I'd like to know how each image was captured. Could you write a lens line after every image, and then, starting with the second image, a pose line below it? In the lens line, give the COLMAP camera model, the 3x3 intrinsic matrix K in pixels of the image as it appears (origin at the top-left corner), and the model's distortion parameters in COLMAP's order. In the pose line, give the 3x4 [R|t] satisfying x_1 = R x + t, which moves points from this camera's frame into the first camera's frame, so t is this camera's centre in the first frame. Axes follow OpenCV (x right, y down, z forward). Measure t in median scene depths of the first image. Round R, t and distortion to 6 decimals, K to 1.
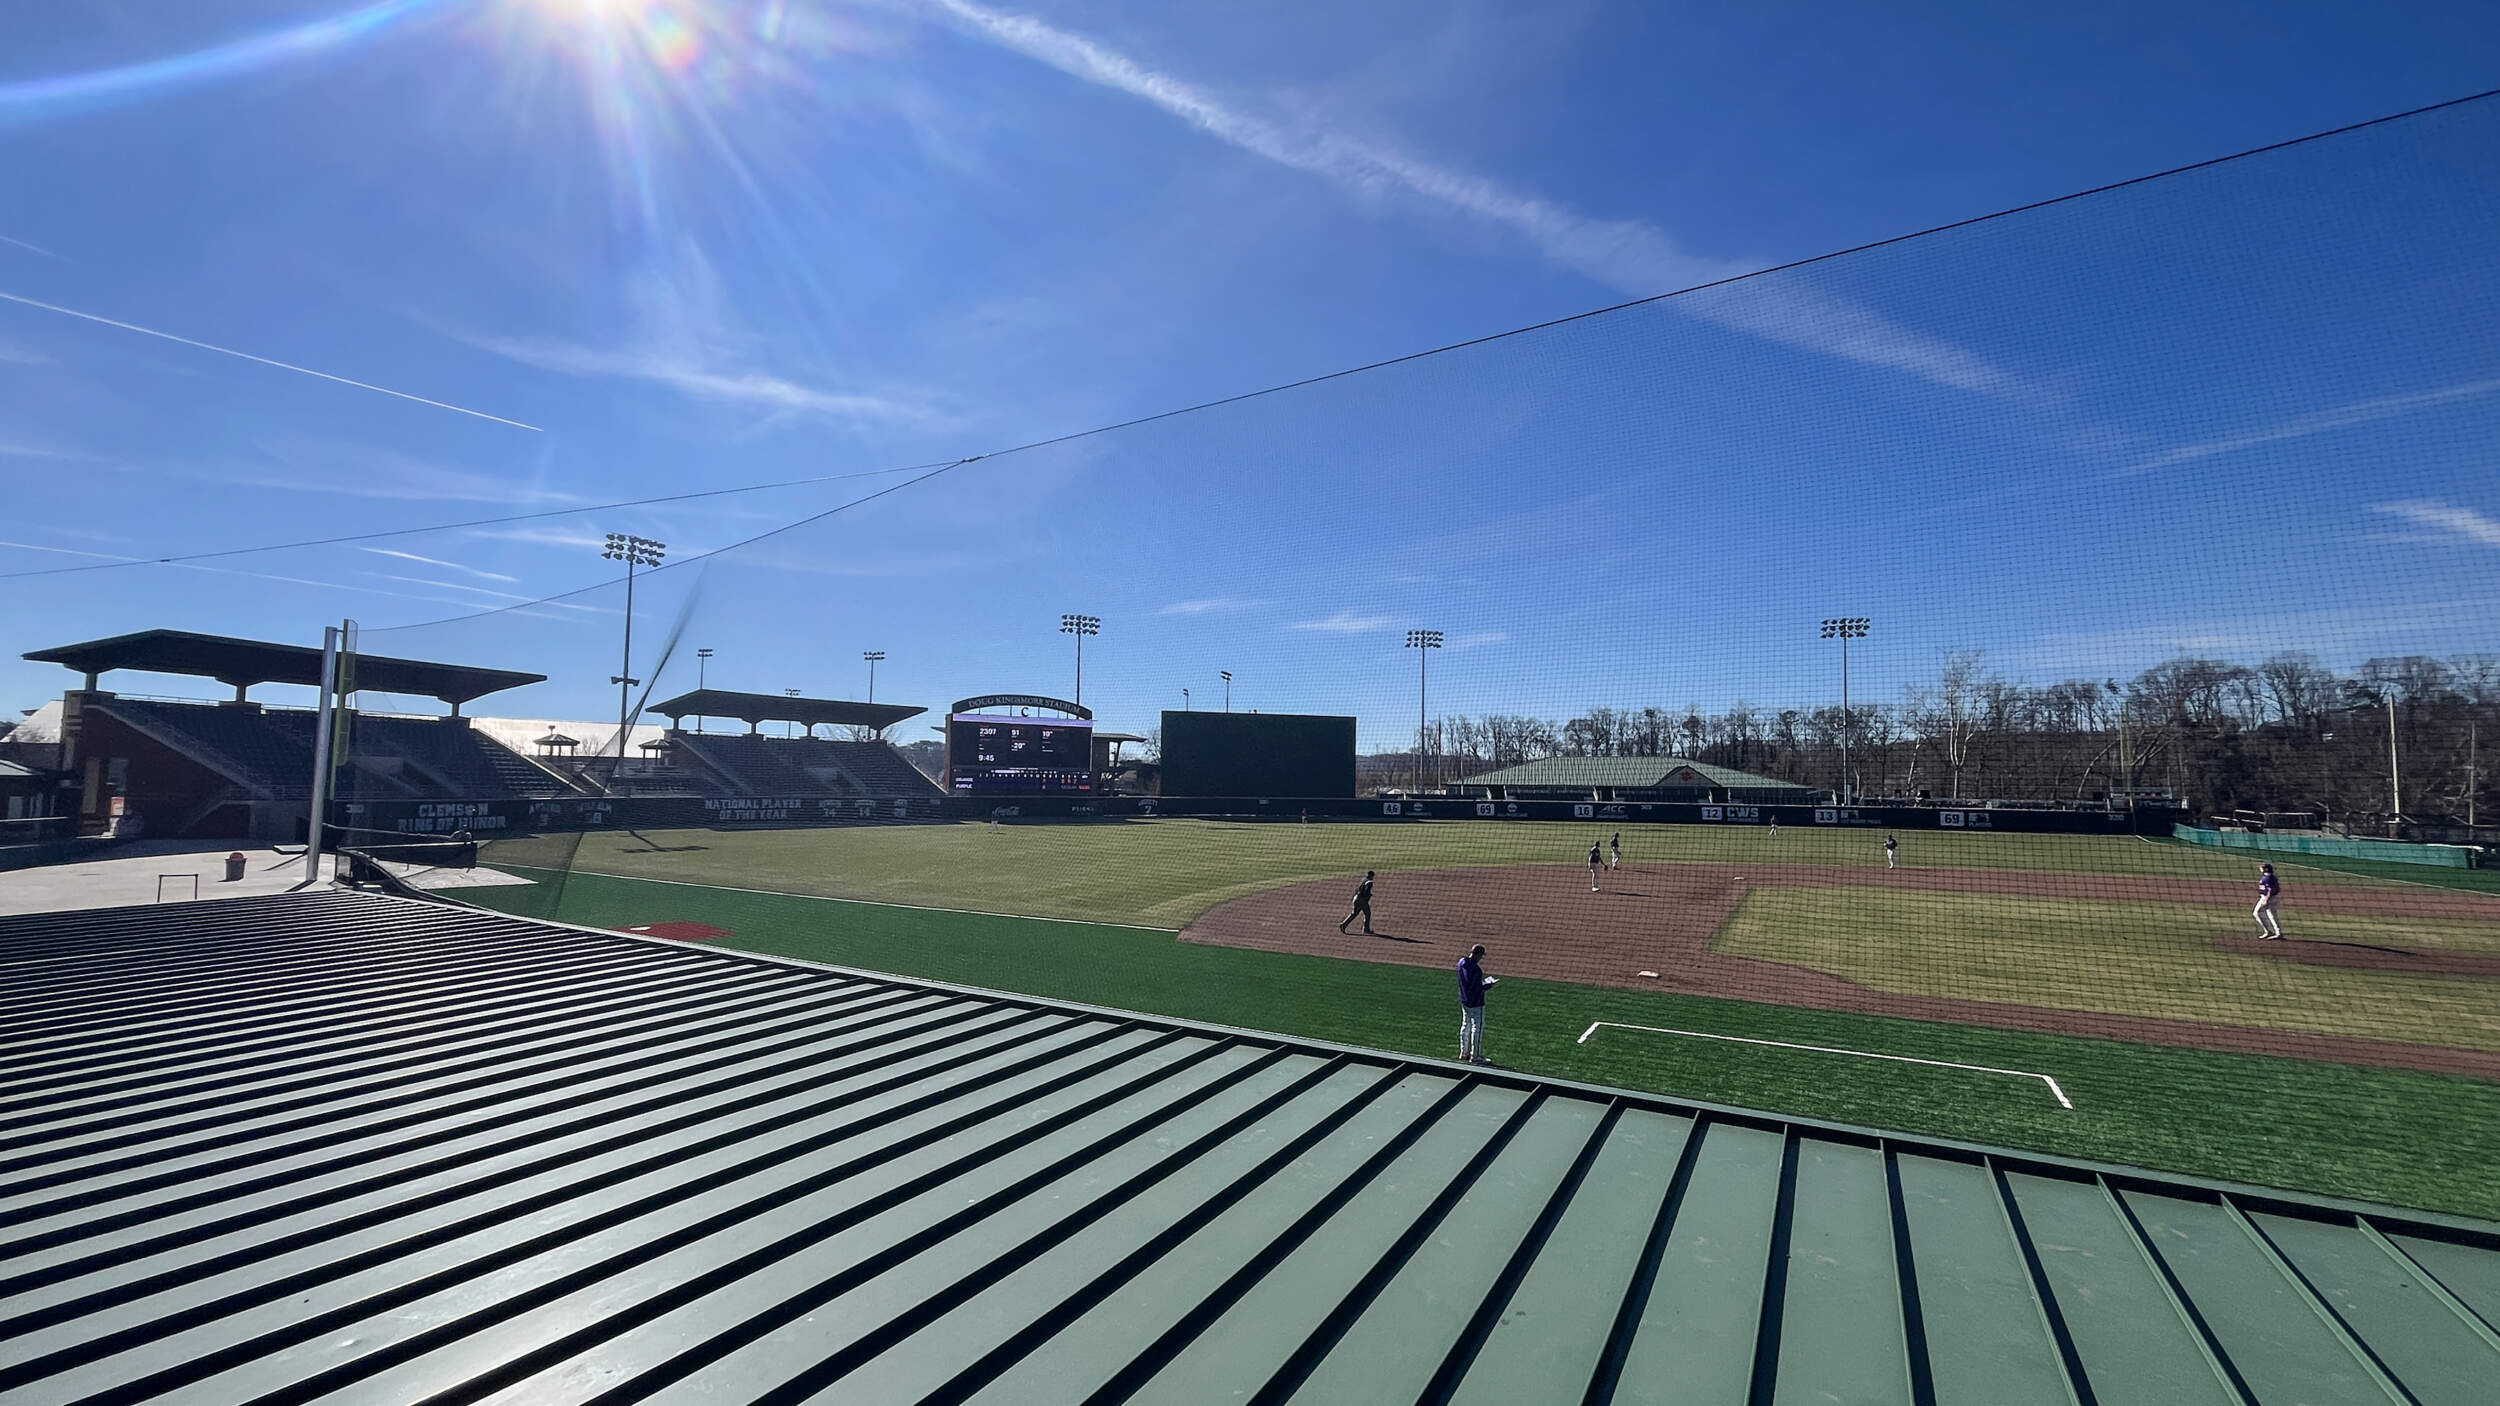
lens RADIAL K [[1018.2, 0, 1237.3], [0, 1018.2, 706.0], [0, 0, 1]] dist [-0.001481, -0.000441]
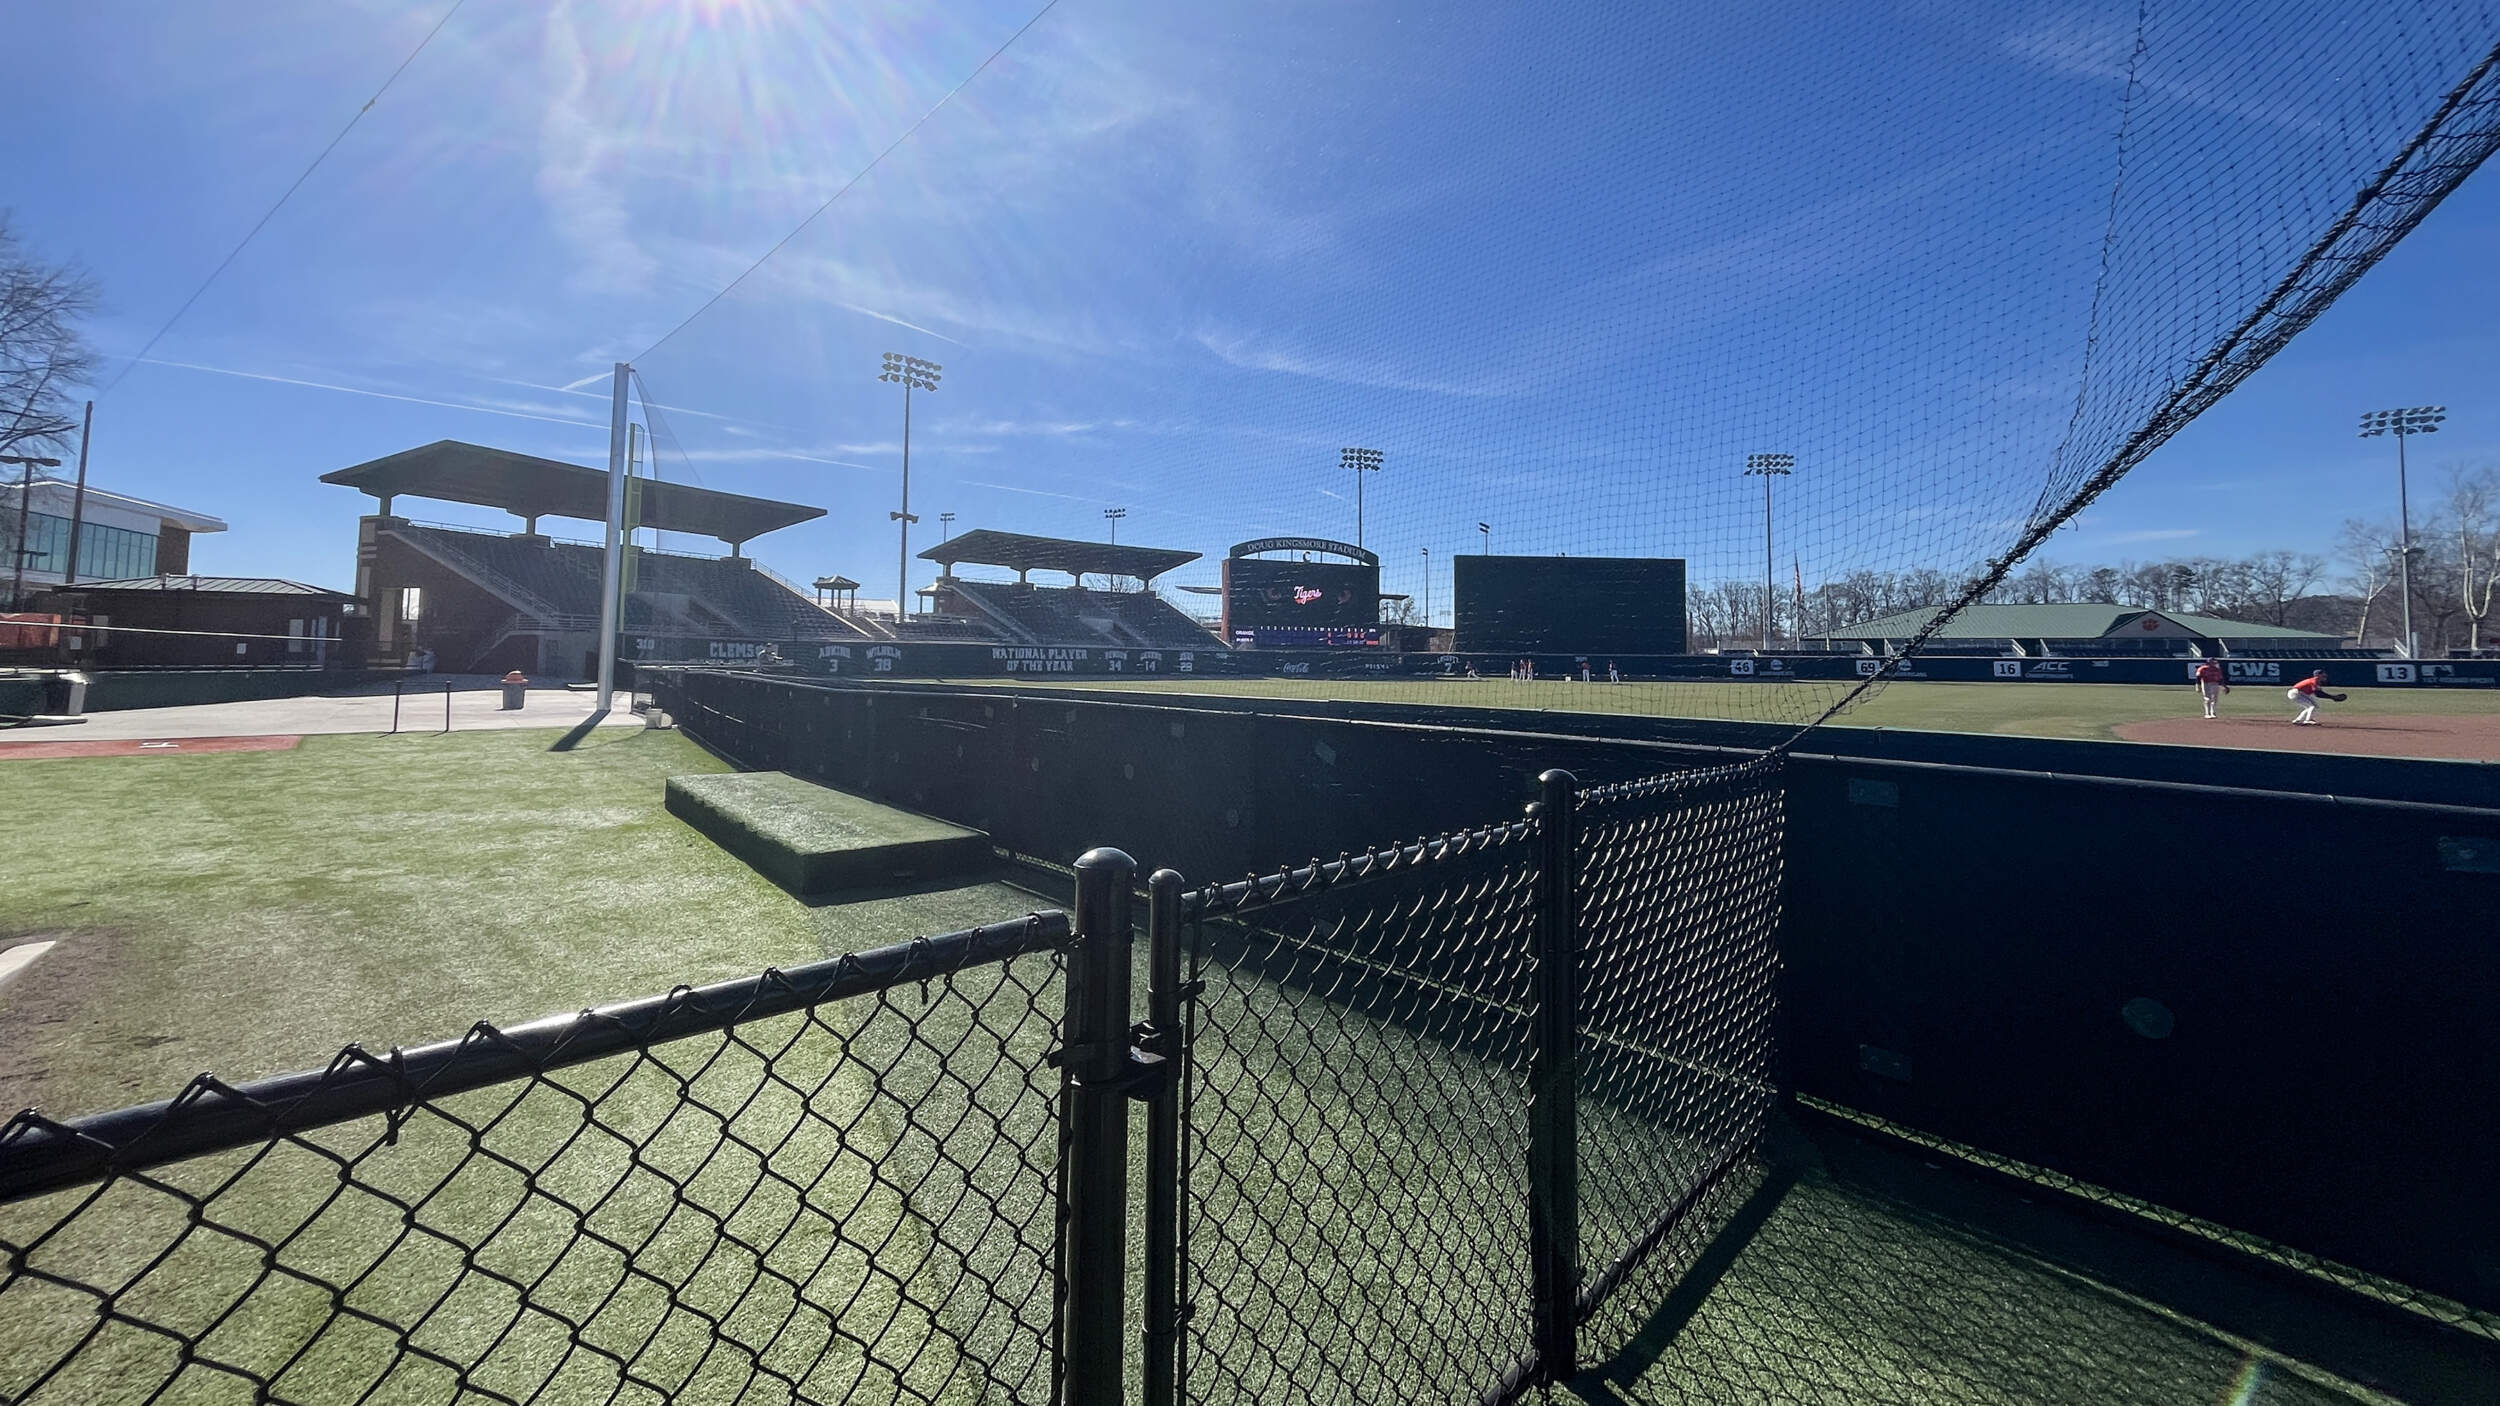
lens RADIAL K [[1012.8, 0, 1237.7], [0, 1012.8, 582.9], [0, 0, 1]] dist [-0.000411, -0.000156]
pose [[0.984820, -0.016728, -0.172773, -0.136409], [0.016200, 0.999859, -0.004470, 0.036618], [0.172823, 0.001604, 0.984952, 0.146964]]
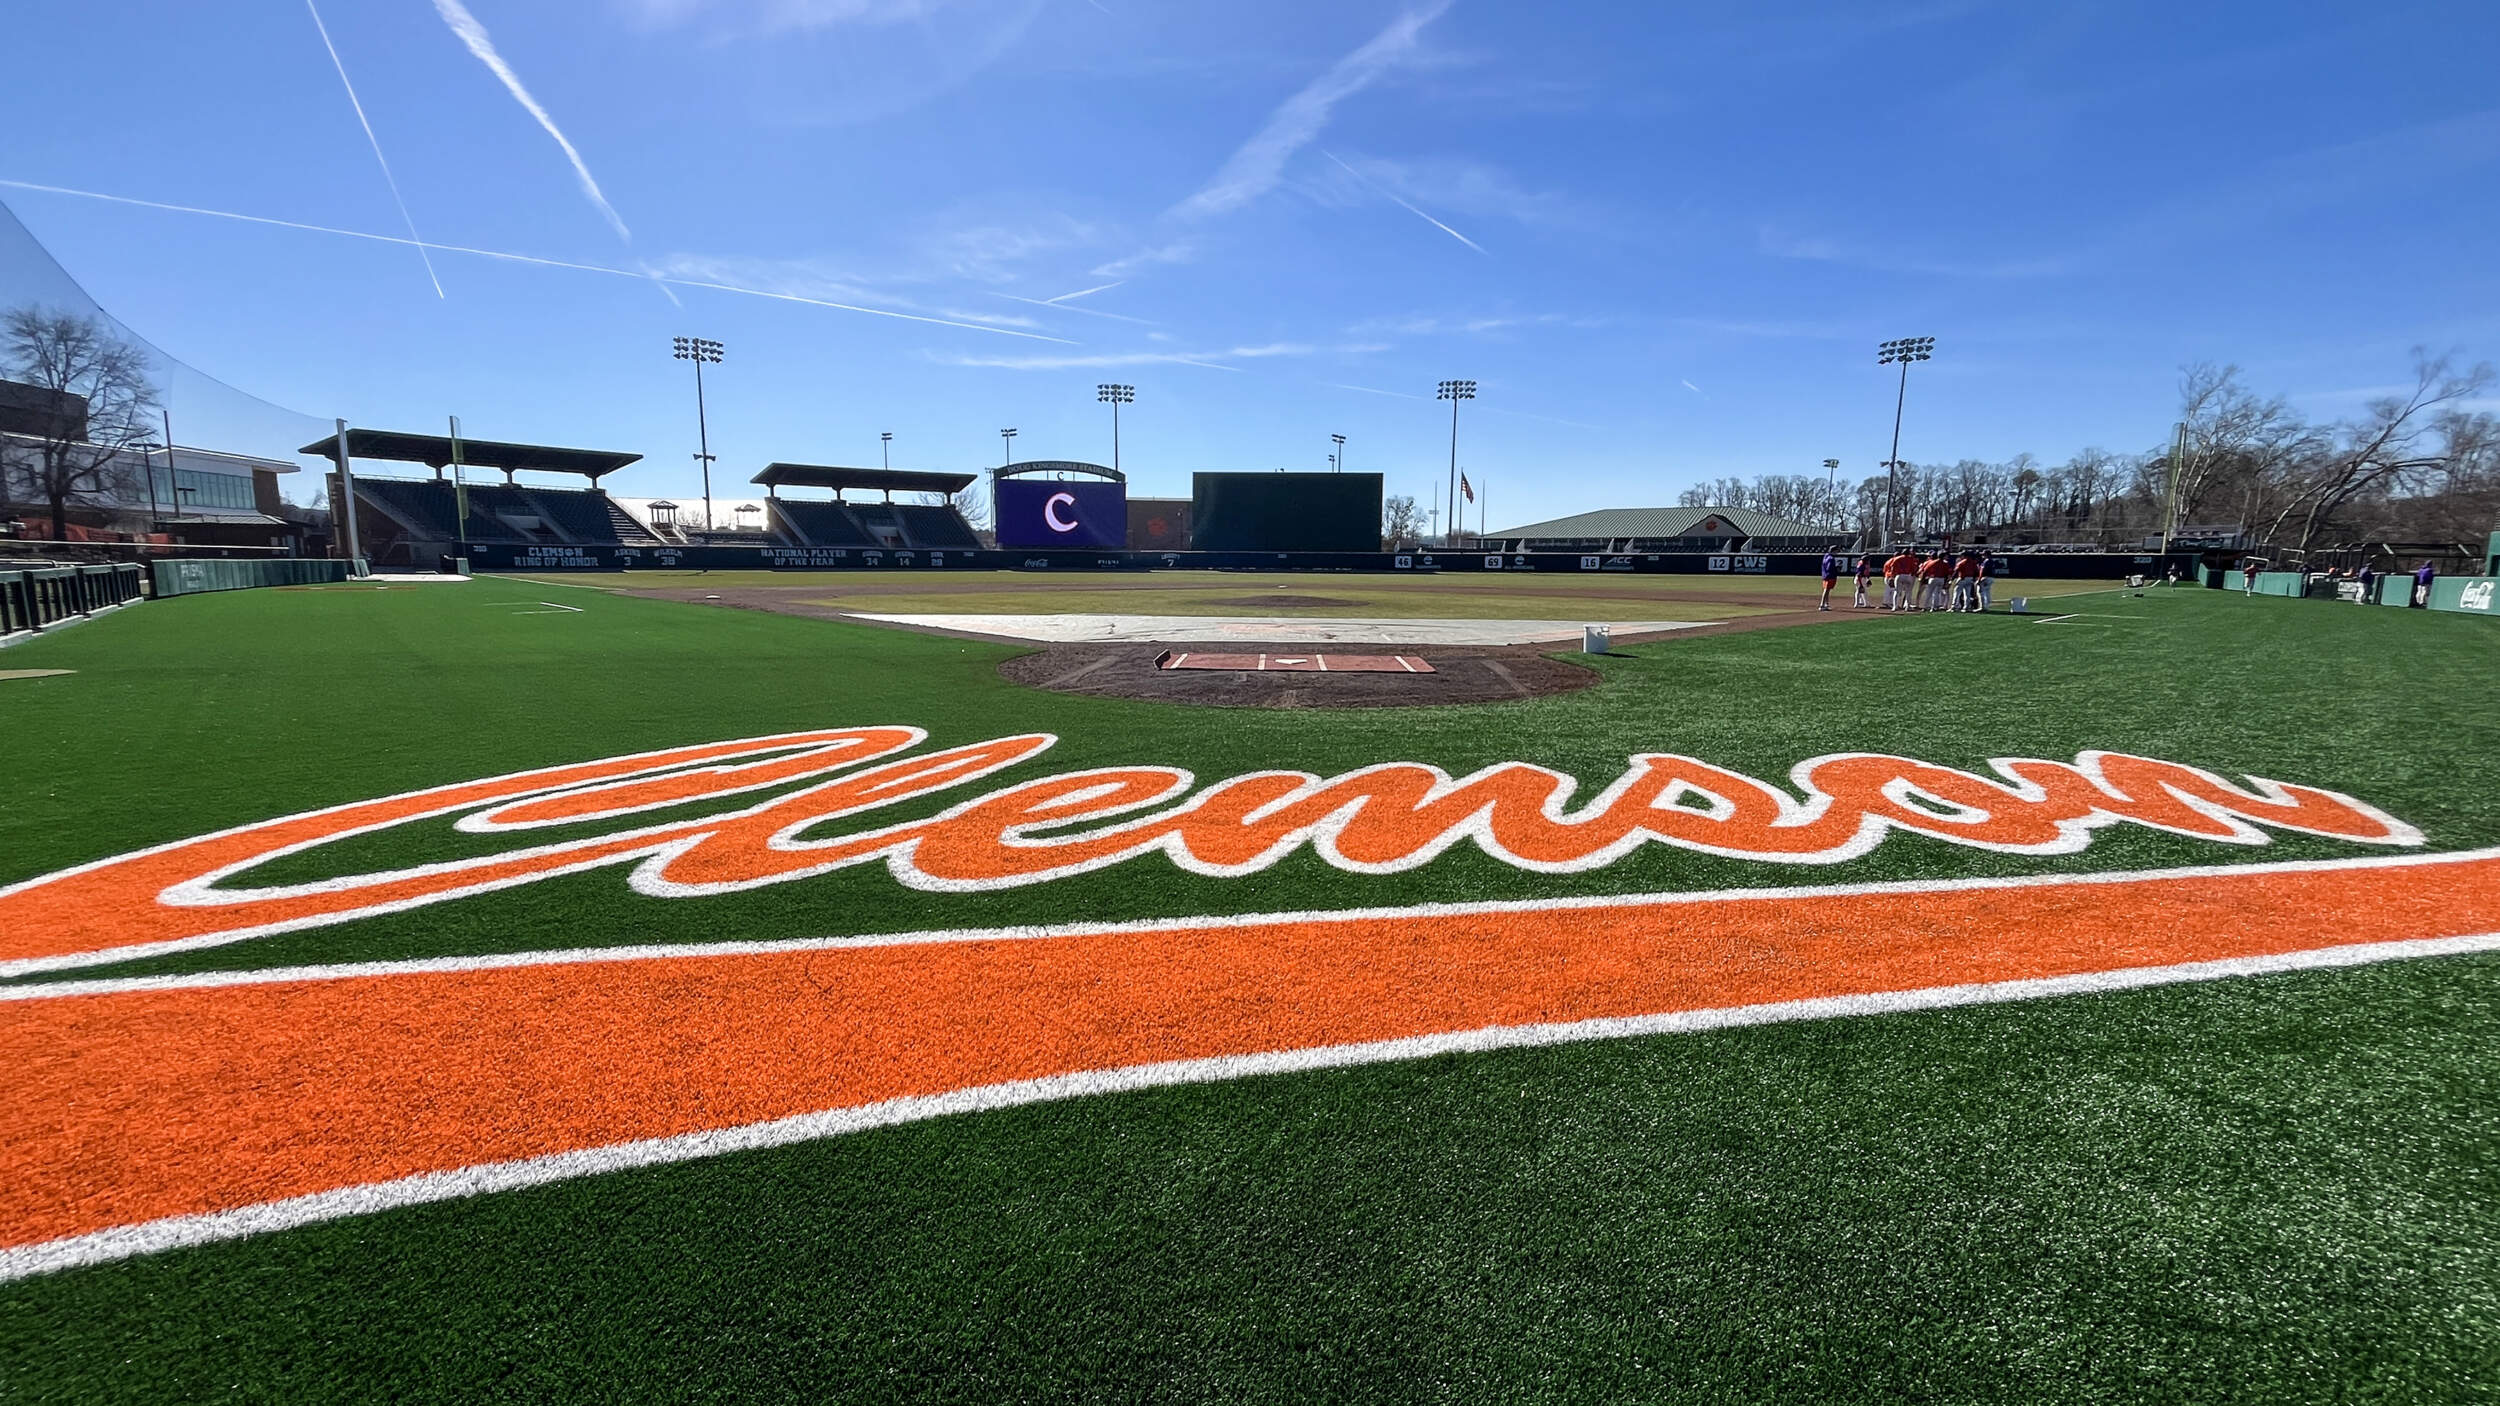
lens RADIAL K [[1018.2, 0, 1237.3], [0, 1018.2, 706.0], [0, 0, 1]] dist [-0.001481, -0.000441]
pose [[0.956632, 0.035059, -0.289181, 0.368726], [0.027936, 0.977114, 0.210875, 0.026041], [0.289956, -0.209809, 0.933759, -0.062836]]
